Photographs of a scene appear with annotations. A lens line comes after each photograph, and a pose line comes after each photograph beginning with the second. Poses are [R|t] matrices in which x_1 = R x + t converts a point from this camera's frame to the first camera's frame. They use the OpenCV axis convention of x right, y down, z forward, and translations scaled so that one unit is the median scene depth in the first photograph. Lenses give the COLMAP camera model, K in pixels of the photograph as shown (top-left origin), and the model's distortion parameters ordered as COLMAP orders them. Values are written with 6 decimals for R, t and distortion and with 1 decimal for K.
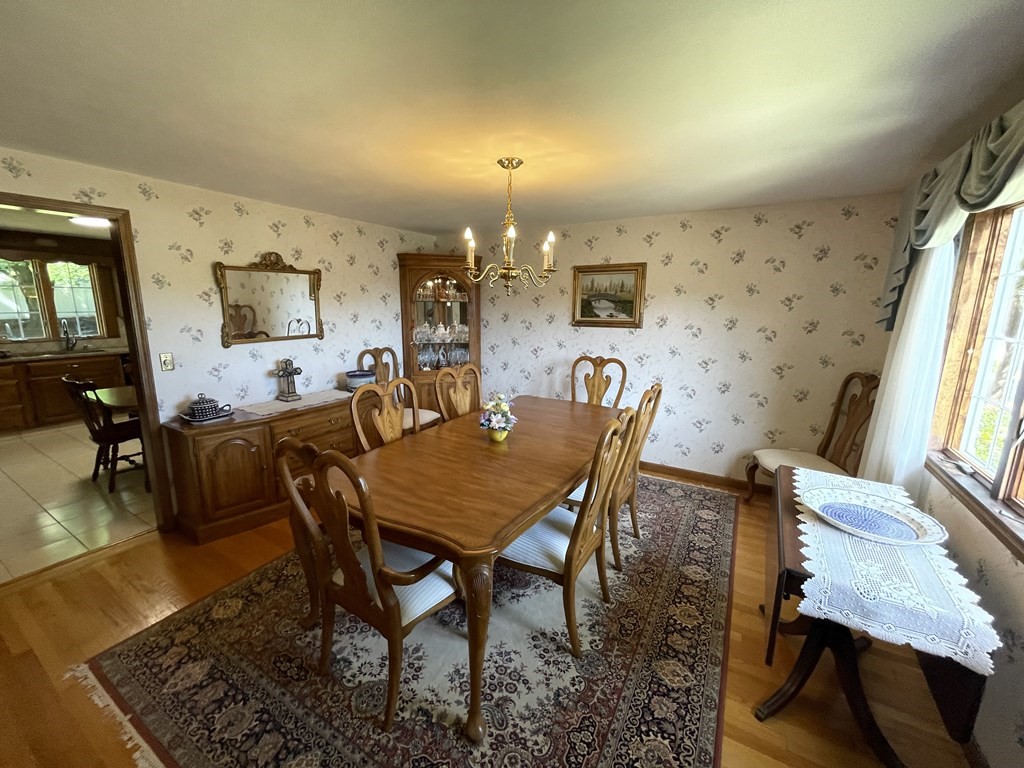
lens RADIAL K [[414.1, 0, 507.0], [0, 414.1, 378.8], [0, 0, 1]] dist [-0.001217, 0.000915]
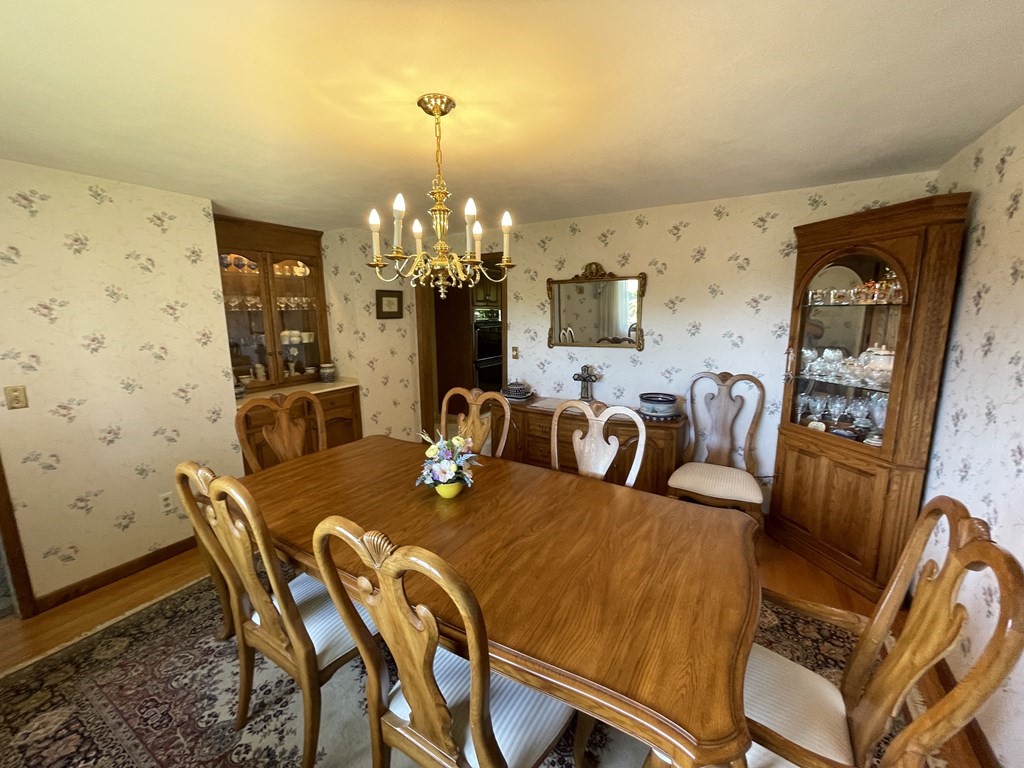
lens RADIAL K [[414.1, 0, 507.0], [0, 414.1, 378.8], [0, 0, 1]] dist [-0.001217, 0.000915]
pose [[-0.009760, 0.157134, -0.987529, 0.565511], [-0.173839, 0.972271, 0.156424, -0.158275], [0.984726, 0.173198, 0.017827, 0.888146]]
